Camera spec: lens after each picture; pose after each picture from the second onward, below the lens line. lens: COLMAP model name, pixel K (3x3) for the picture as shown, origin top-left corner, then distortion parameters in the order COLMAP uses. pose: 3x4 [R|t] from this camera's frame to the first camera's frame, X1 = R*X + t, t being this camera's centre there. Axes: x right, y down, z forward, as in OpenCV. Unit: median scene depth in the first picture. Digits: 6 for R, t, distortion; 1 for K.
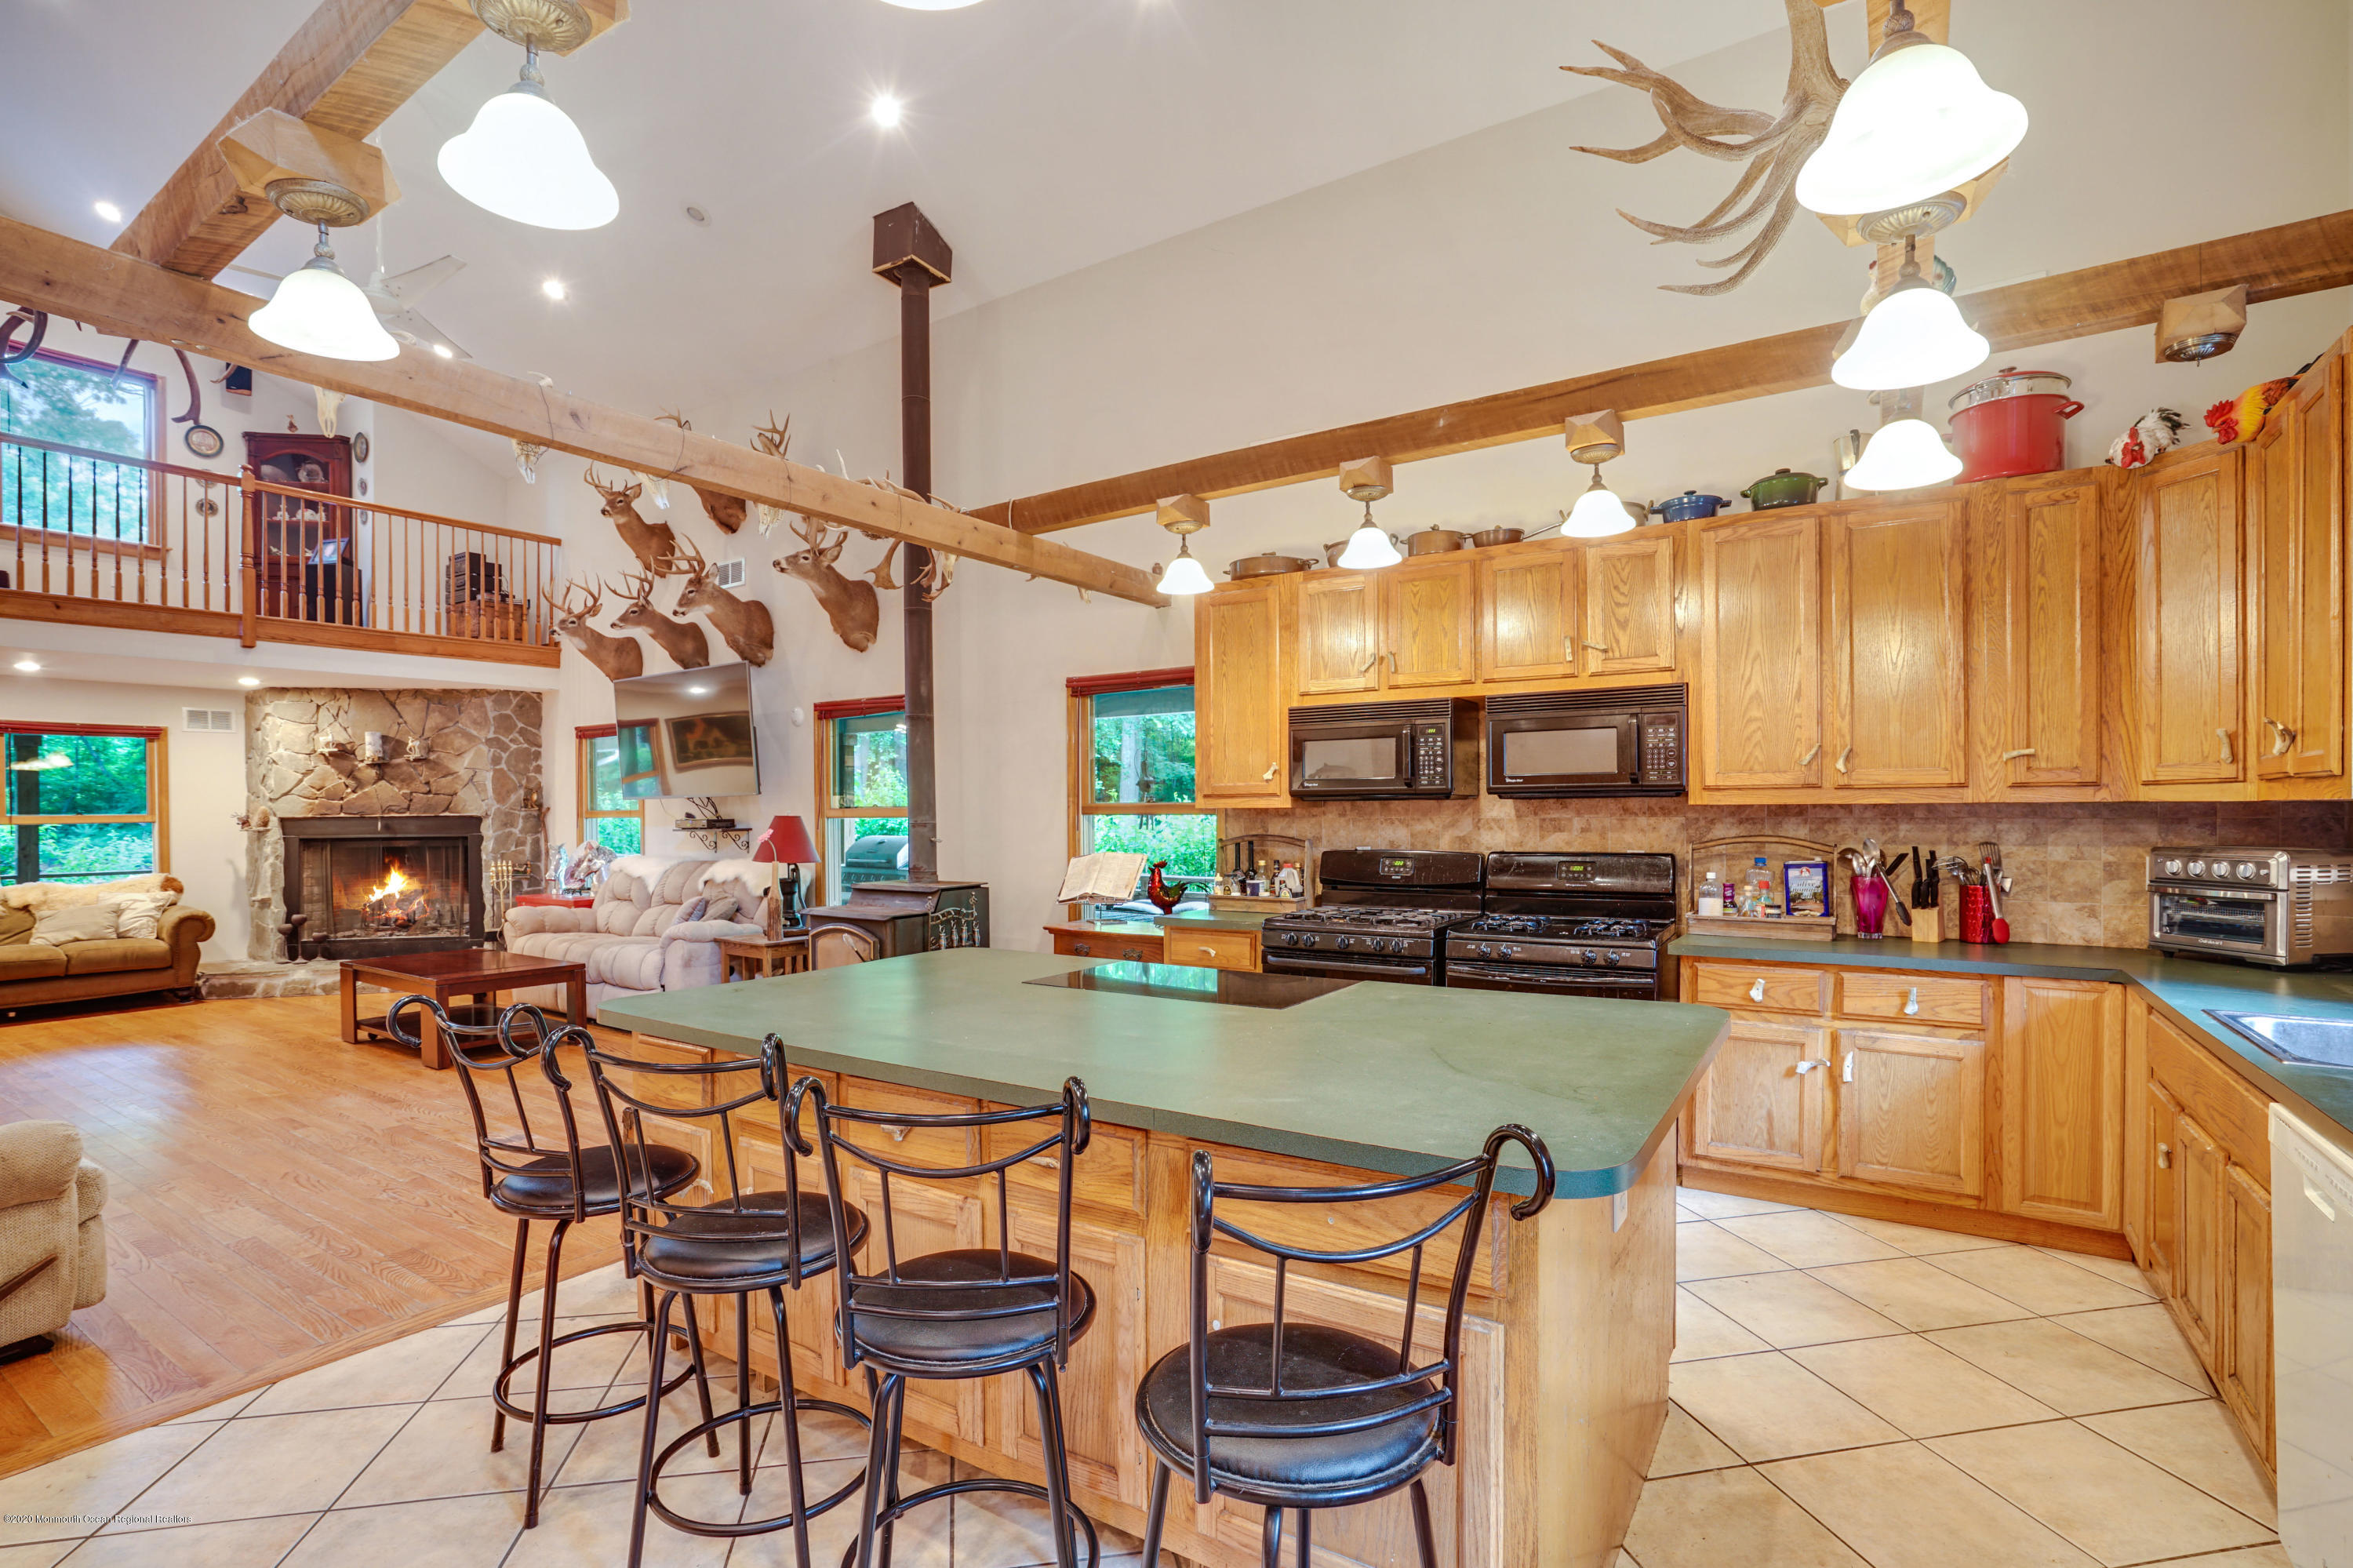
lens RADIAL K [[1094.7, 0, 1180.4], [0, 1094.7, 817.1], [0, 0, 1]] dist [-0.045444, 0.015043]
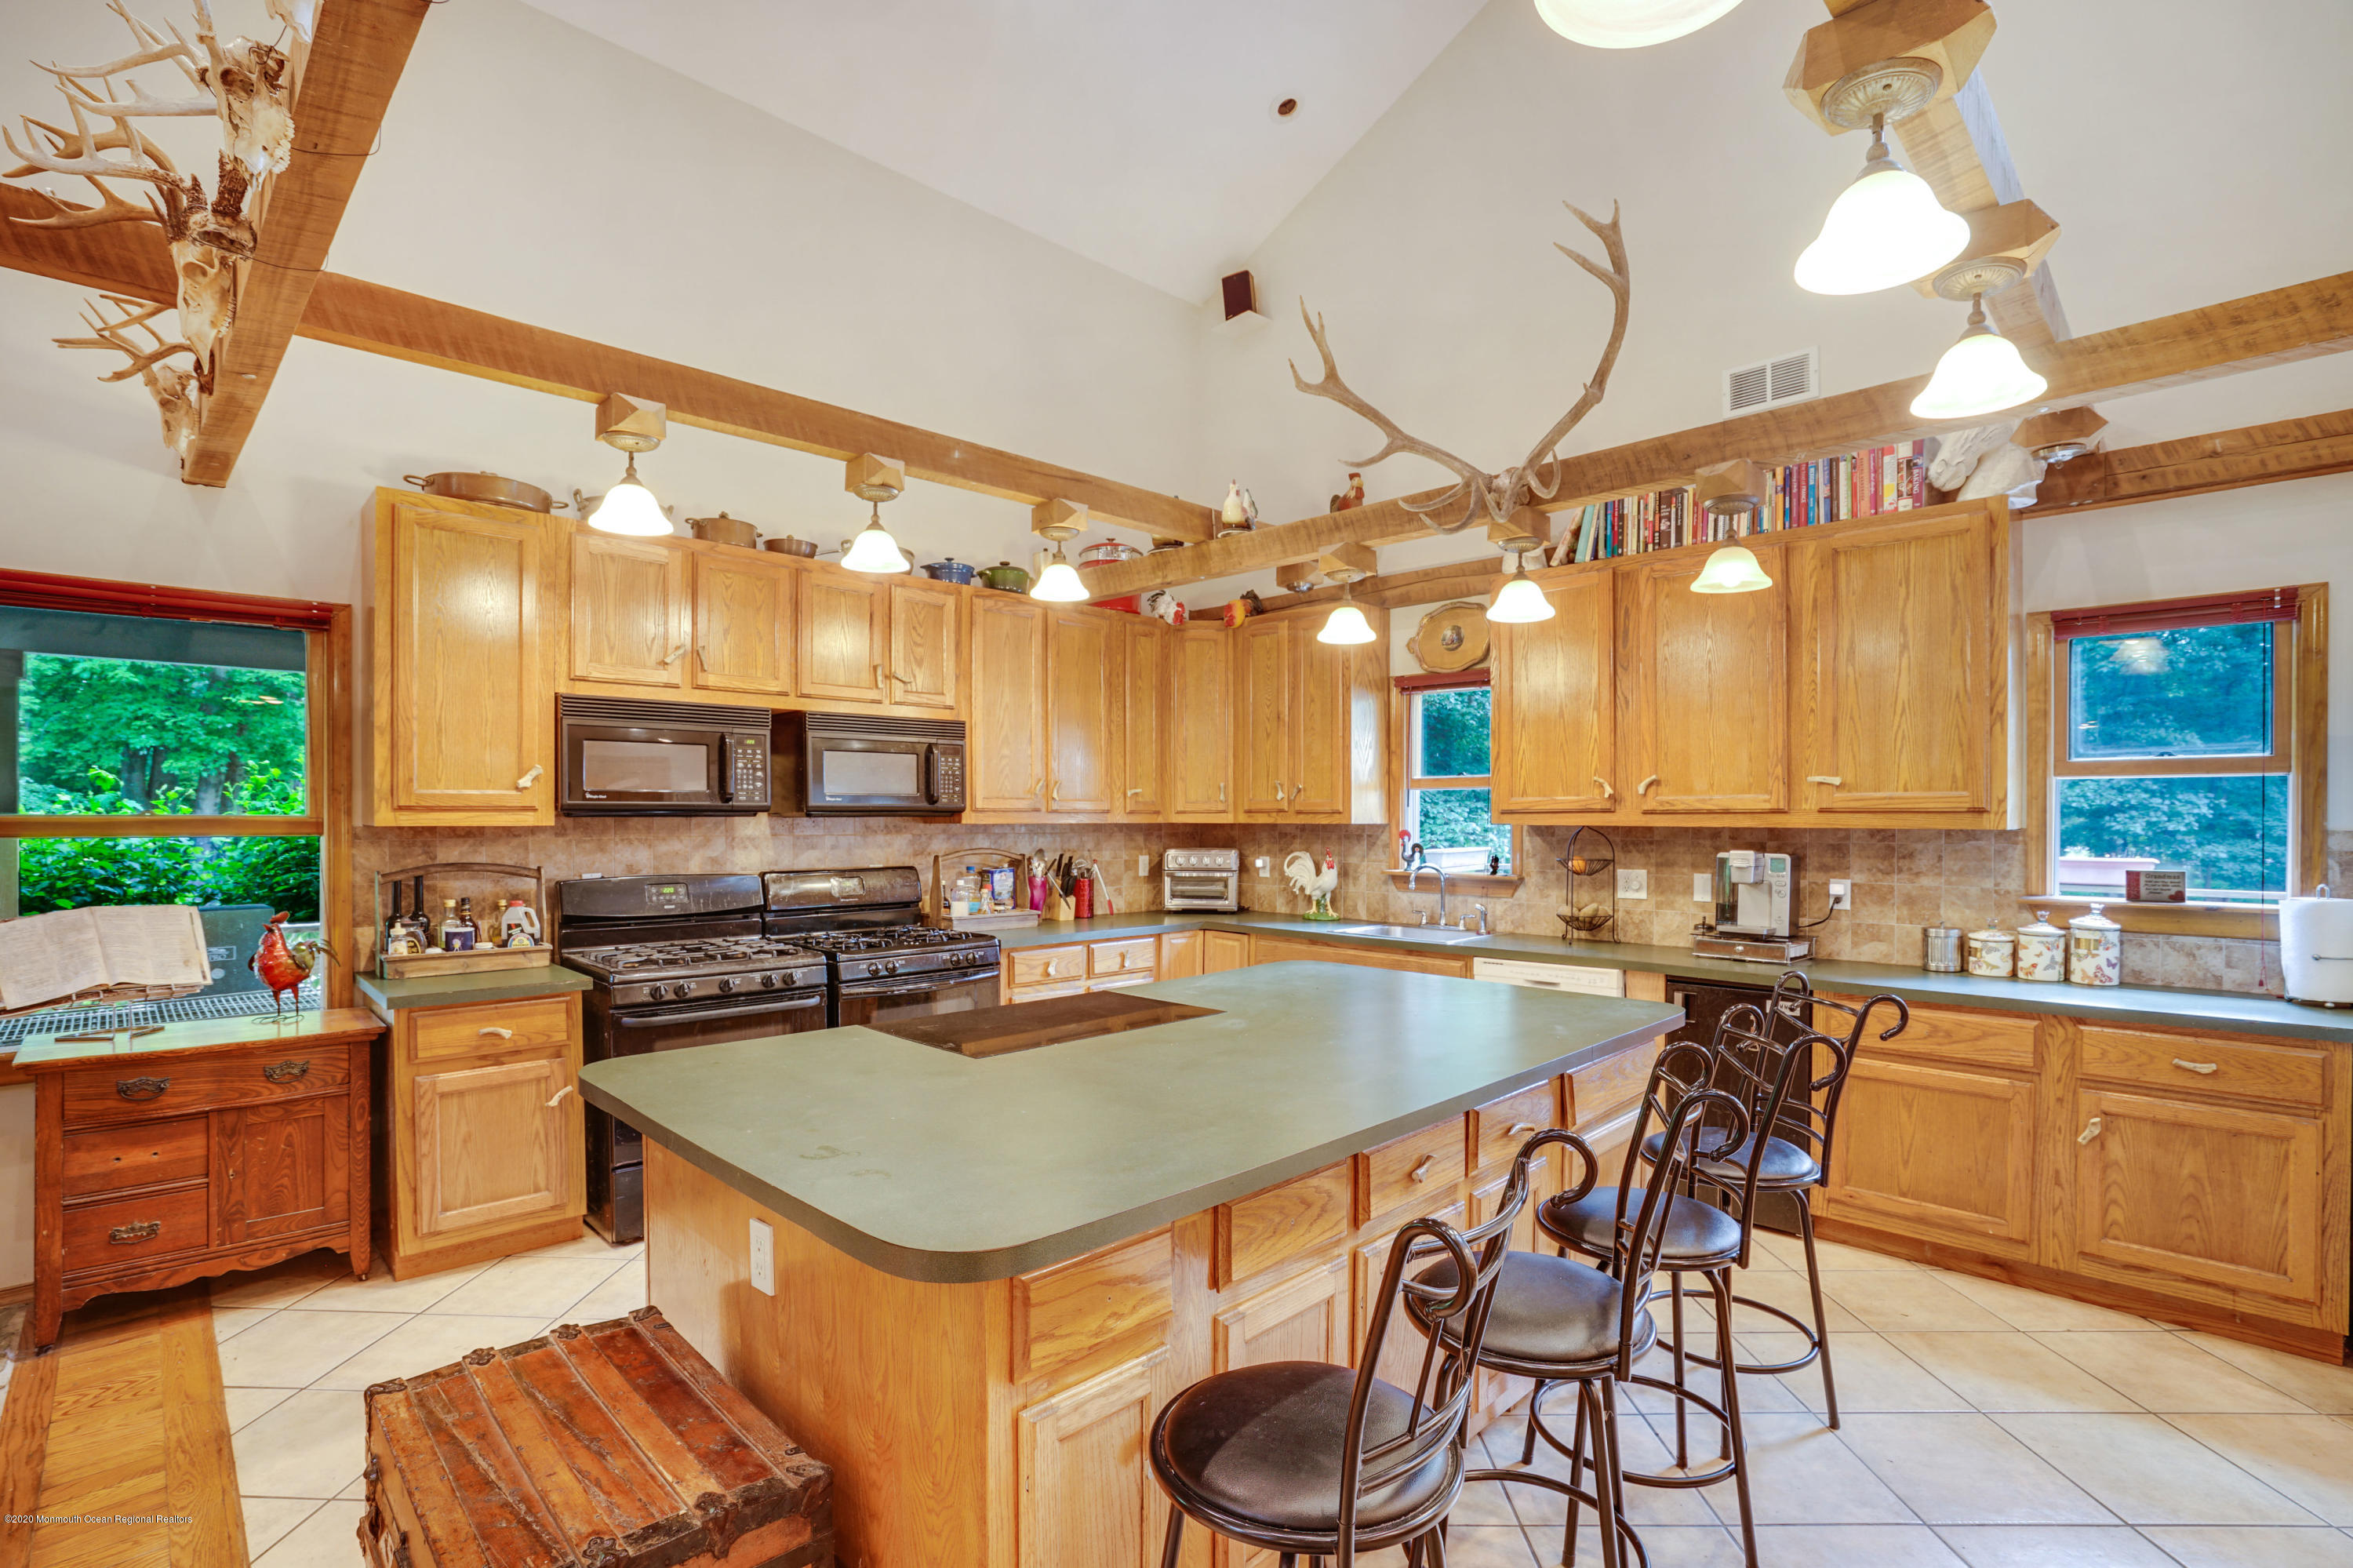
lens RADIAL K [[1094.7, 0, 1169.3], [0, 1094.7, 823.4], [0, 0, 1]] dist [-0.045444, 0.015043]
pose [[0.215890, 0.000369, 0.976418, -0.447082], [0.003201, 0.999994, -0.001086, -0.006880], [-0.976412, 0.003360, 0.215888, 0.356190]]
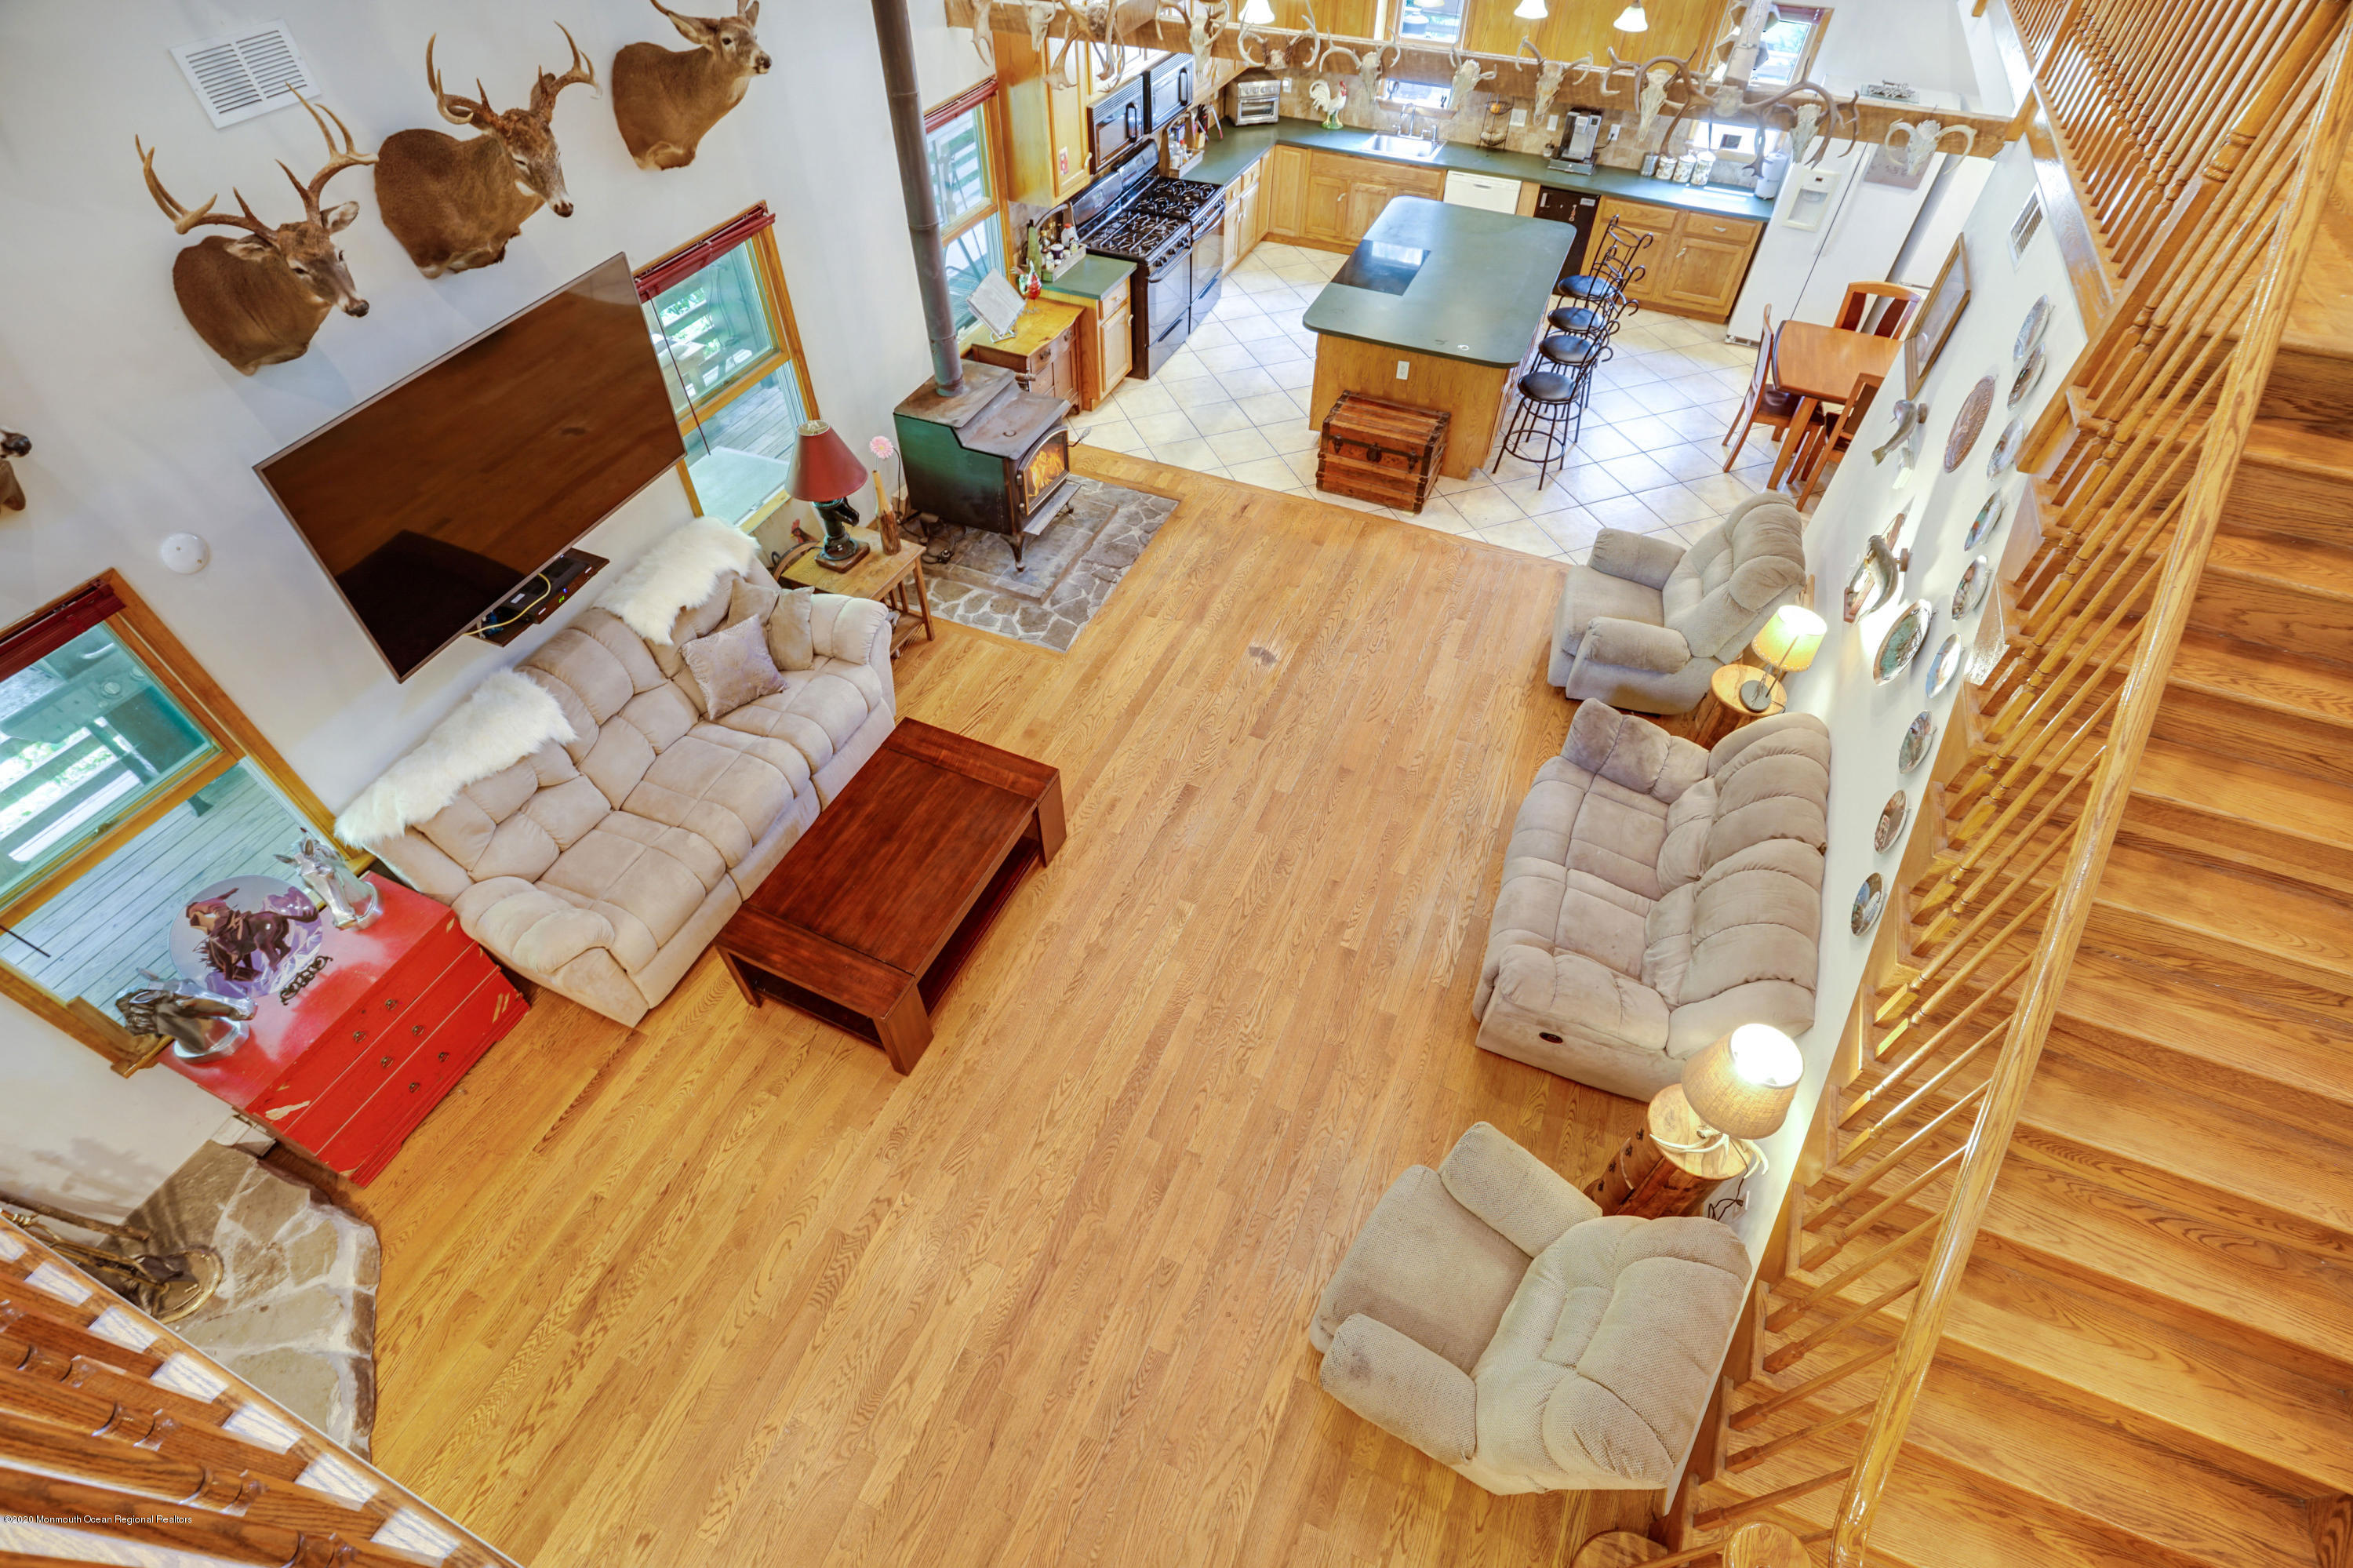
lens RADIAL K [[1092.5, 0, 1167.6], [0, 1092.5, 781.4], [0, 0, 1]] dist [-0.035312, 0.001448]
pose [[-0.164431, -0.725006, 0.668826, -1.217555], [0.001860, 0.677826, 0.735220, -0.438126], [-0.986387, 0.122137, -0.110107, 0.960364]]
